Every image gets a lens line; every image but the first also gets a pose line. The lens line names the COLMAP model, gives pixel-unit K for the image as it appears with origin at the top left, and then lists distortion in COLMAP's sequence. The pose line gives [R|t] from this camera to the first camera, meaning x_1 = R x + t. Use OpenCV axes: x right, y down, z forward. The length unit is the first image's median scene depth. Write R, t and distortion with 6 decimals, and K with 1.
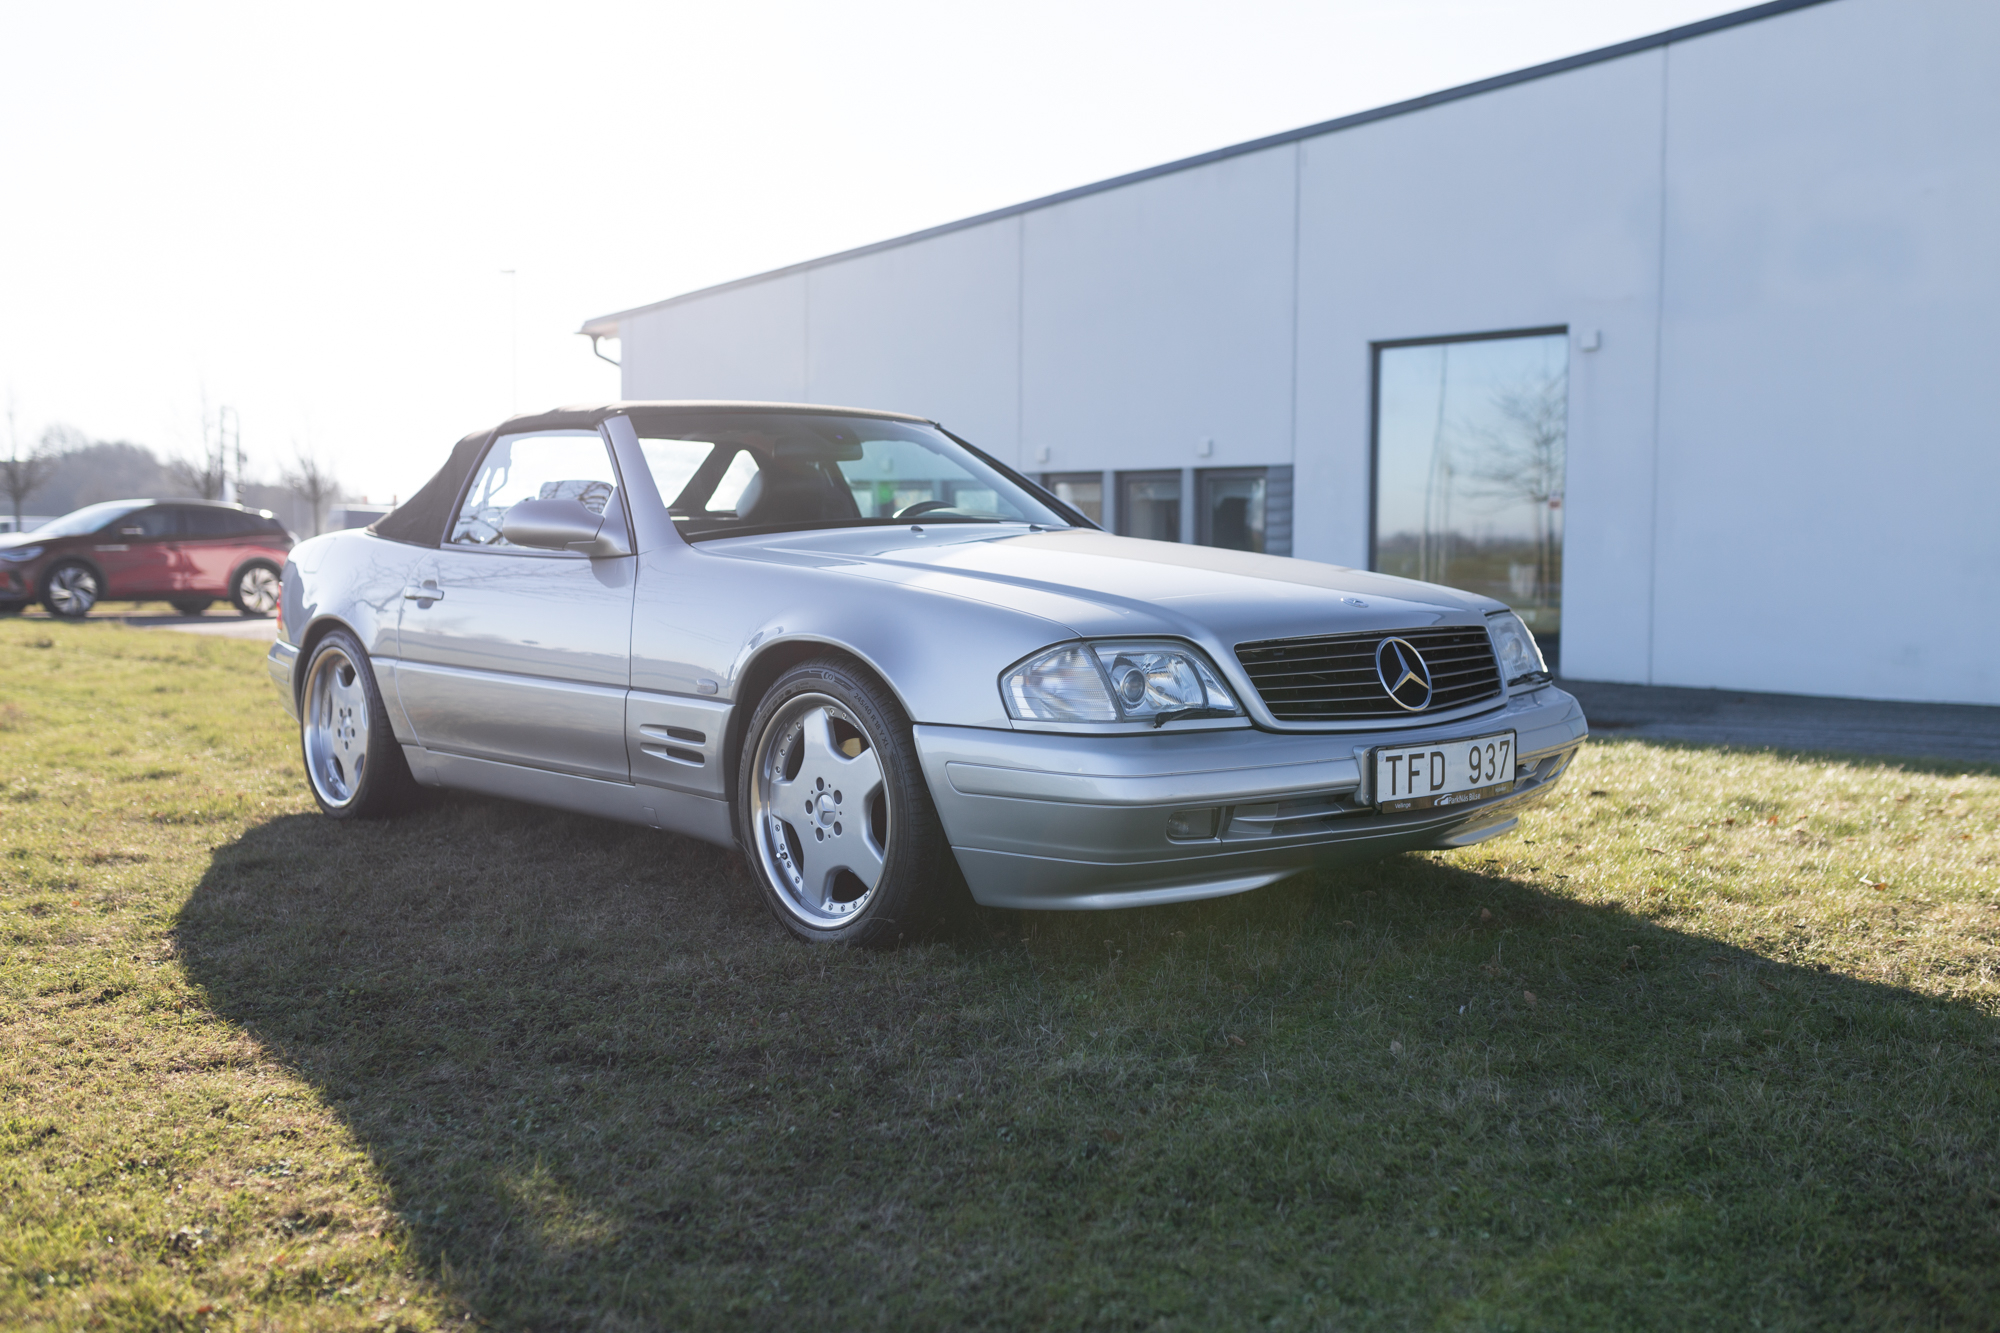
lens RADIAL K [[1885.4, 0, 1005.6], [0, 1885.4, 664.7], [0, 0, 1]] dist [-0.002730, -0.001157]
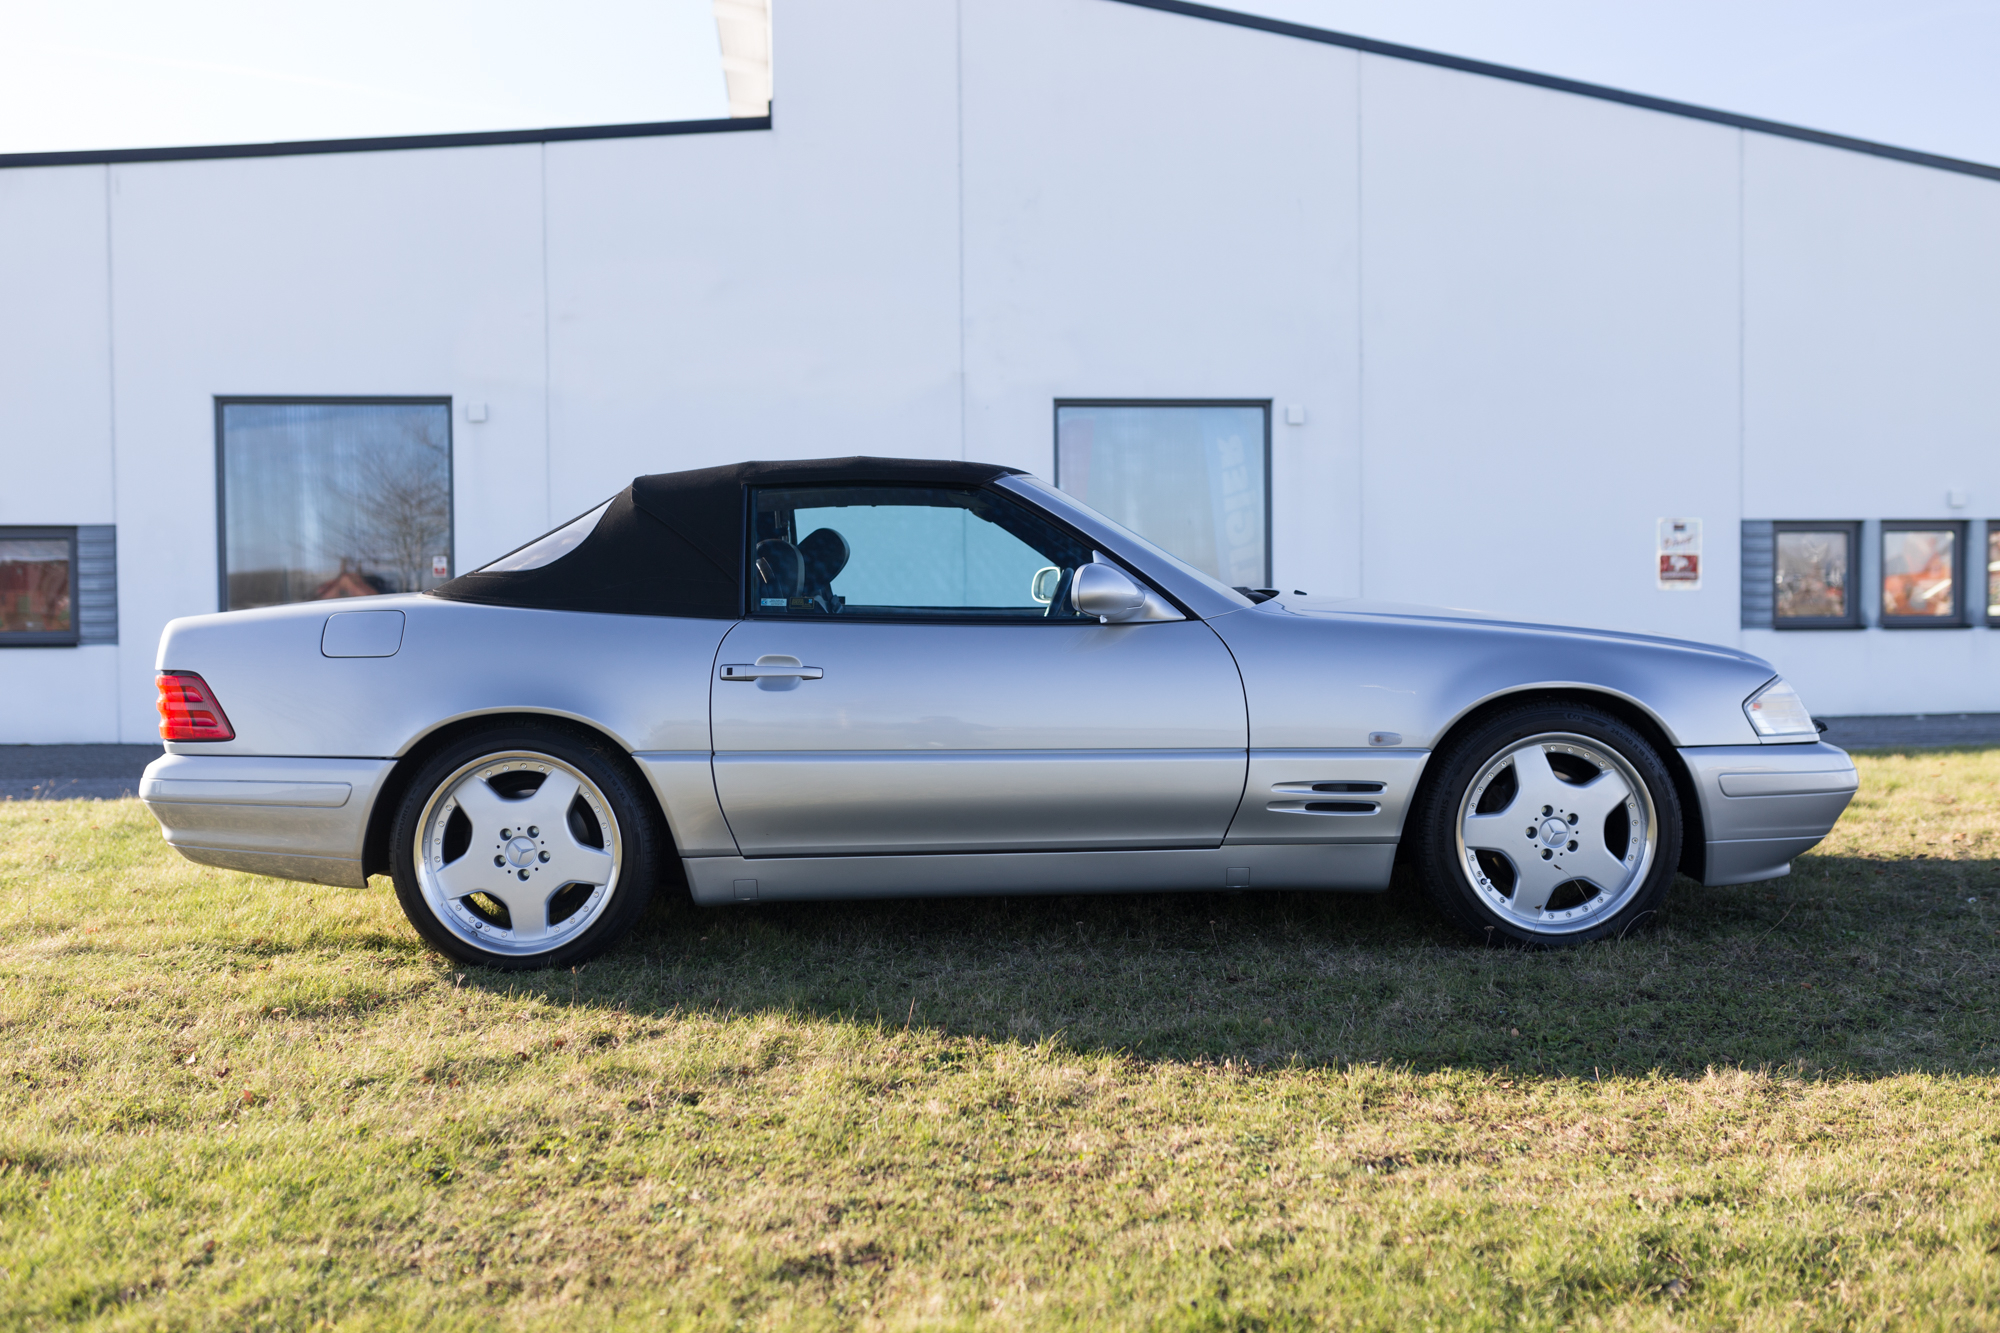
lens RADIAL K [[1885.4, 0, 1005.6], [0, 1885.4, 664.7], [0, 0, 1]] dist [-0.002730, -0.001157]
pose [[0.630721, -0.030663, 0.775404, -1.131029], [0.058570, 0.998250, -0.008166, -0.034752], [-0.773796, 0.050566, 0.631413, 0.485784]]
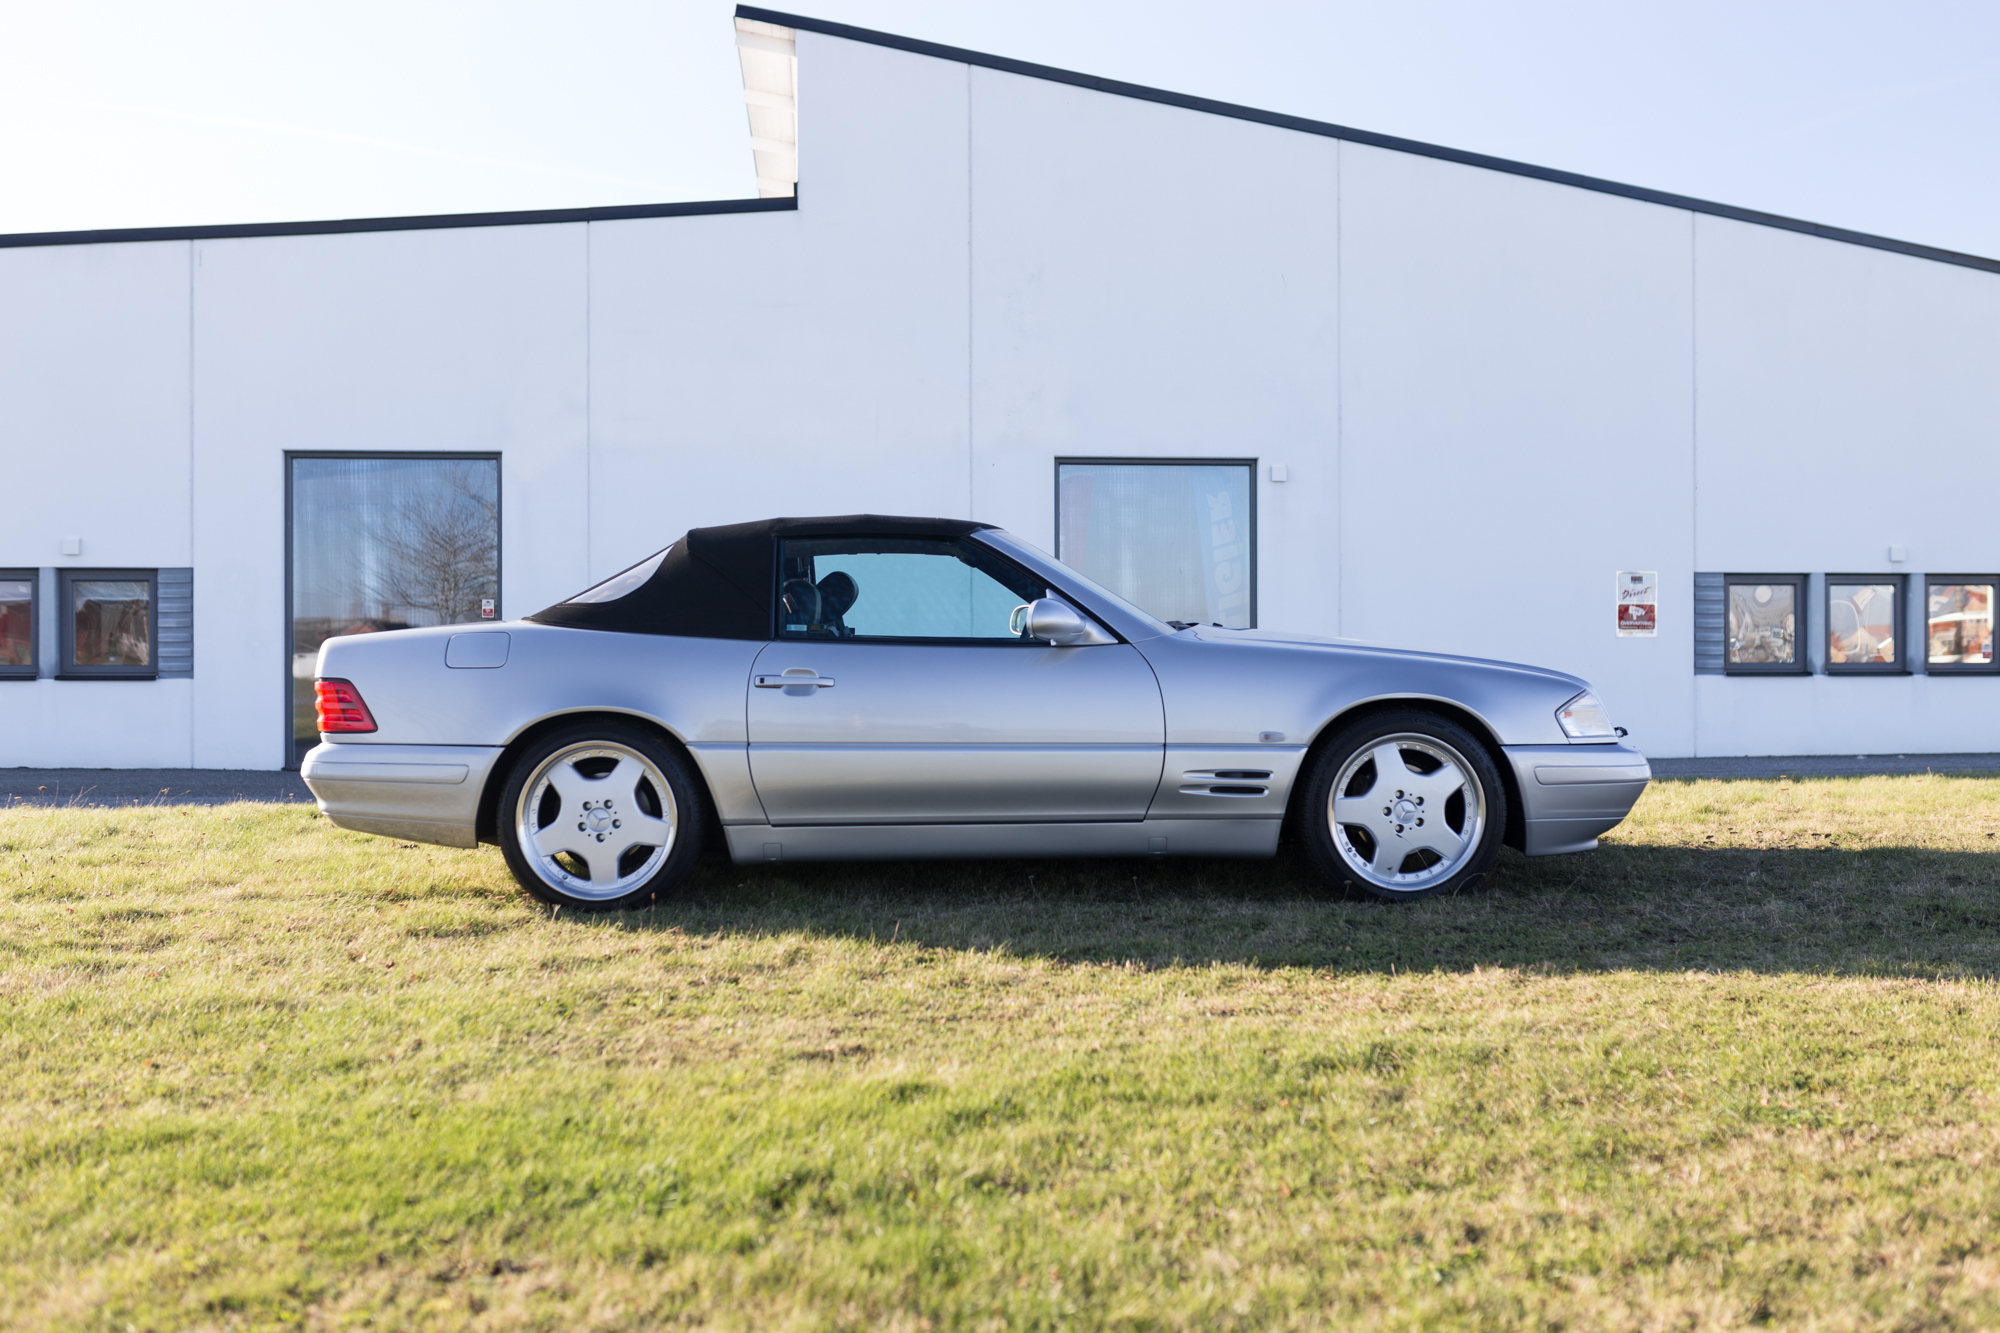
lens RADIAL K [[1885.4, 0, 1005.6], [0, 1885.4, 664.7], [0, 0, 1]] dist [-0.002730, -0.001157]
pose [[0.638844, -0.005916, 0.769314, -1.347114], [0.051736, 0.998037, -0.035287, -0.002702], [-0.767595, 0.062344, 0.637896, 0.265679]]
